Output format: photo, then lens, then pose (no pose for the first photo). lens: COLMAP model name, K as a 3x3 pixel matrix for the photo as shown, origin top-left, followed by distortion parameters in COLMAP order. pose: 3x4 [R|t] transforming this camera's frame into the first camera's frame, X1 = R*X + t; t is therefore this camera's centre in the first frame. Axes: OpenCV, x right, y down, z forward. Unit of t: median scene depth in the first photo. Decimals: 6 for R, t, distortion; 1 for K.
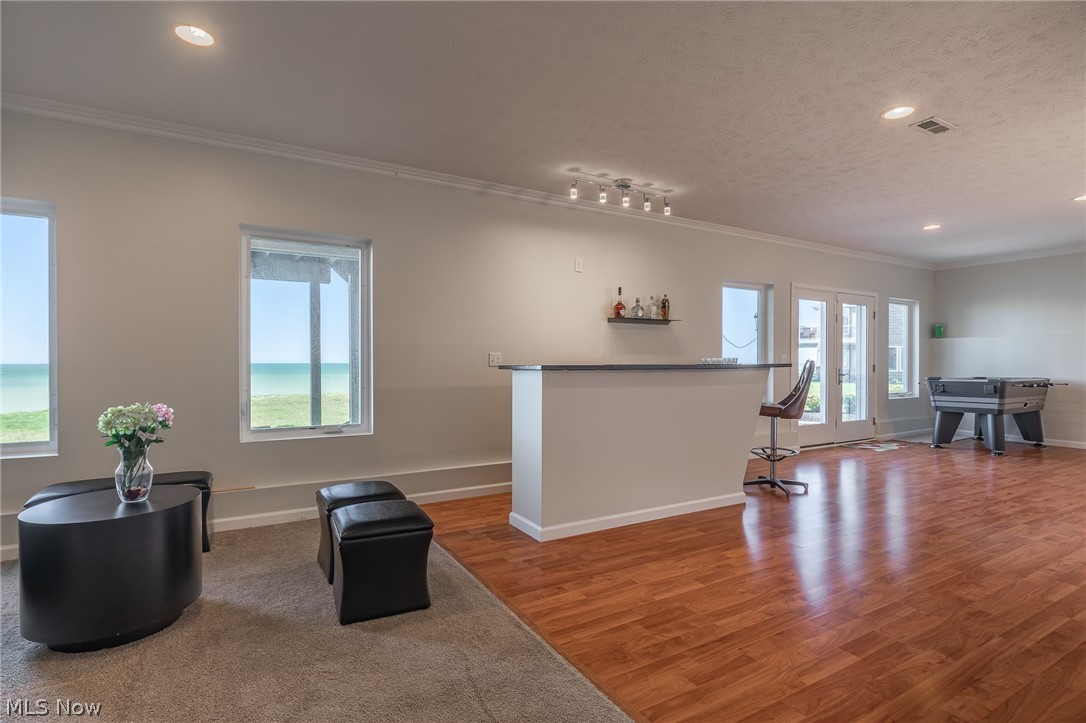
lens RADIAL K [[533.5, 0, 543.0], [0, 533.5, 361.5], [0, 0, 1]] dist [-0.001224, 0.000314]
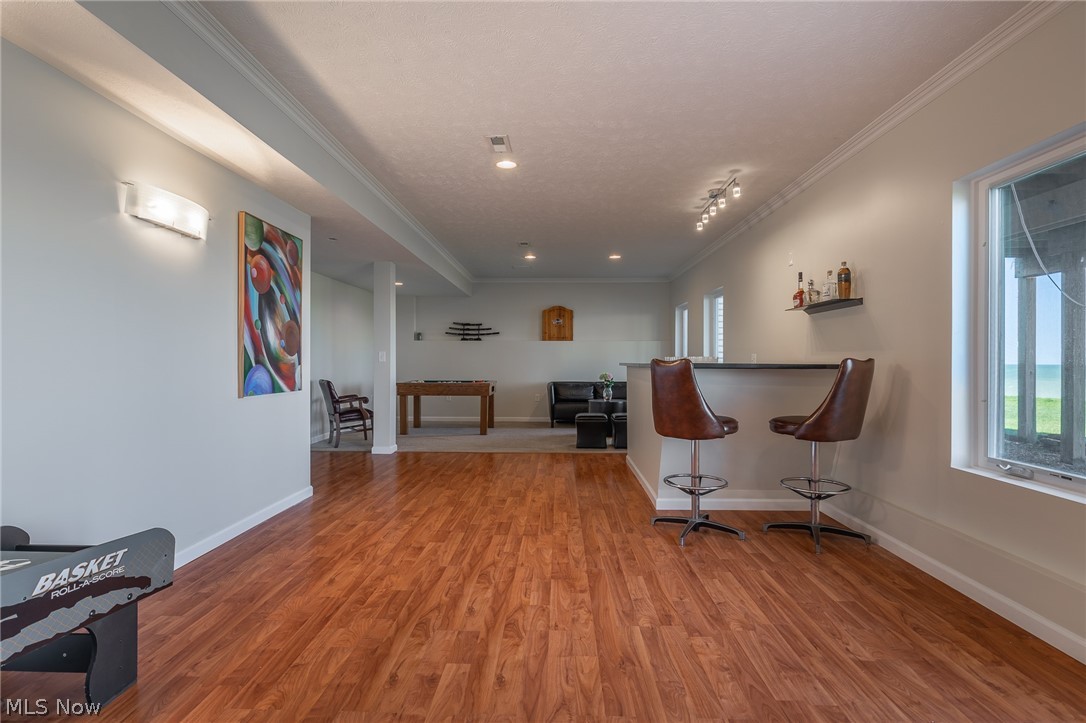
lens RADIAL K [[533.5, 0, 543.0], [0, 533.5, 361.5], [0, 0, 1]] dist [-0.001224, 0.000314]
pose [[-0.529966, -0.001926, -0.848017, 1.064482], [-0.001972, 0.999998, -0.001039, 0.002245], [0.848017, 0.001122, -0.529968, 1.097050]]
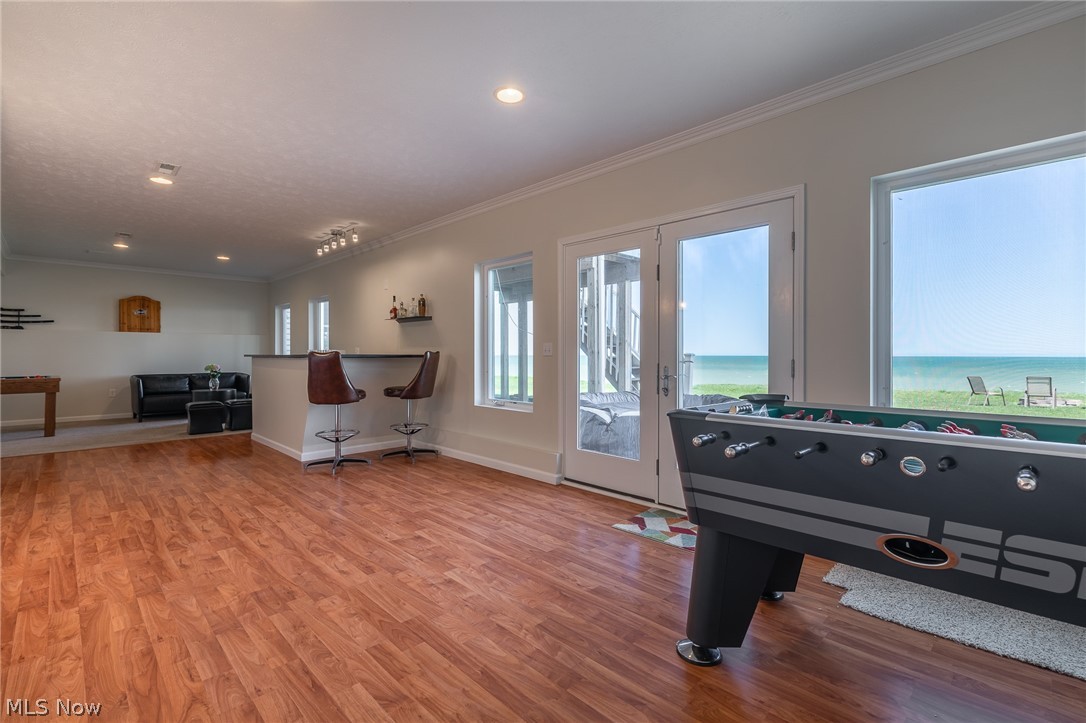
lens RADIAL K [[498.7, 0, 542.8], [0, 498.7, 365.9], [0, 0, 1]] dist [0.001703, 0.000194]
pose [[0.249244, 0.021730, -0.968197, 1.412526], [0.001337, 0.999740, 0.022782, 0.004218], [0.968440, -0.006972, 0.249150, 1.042828]]
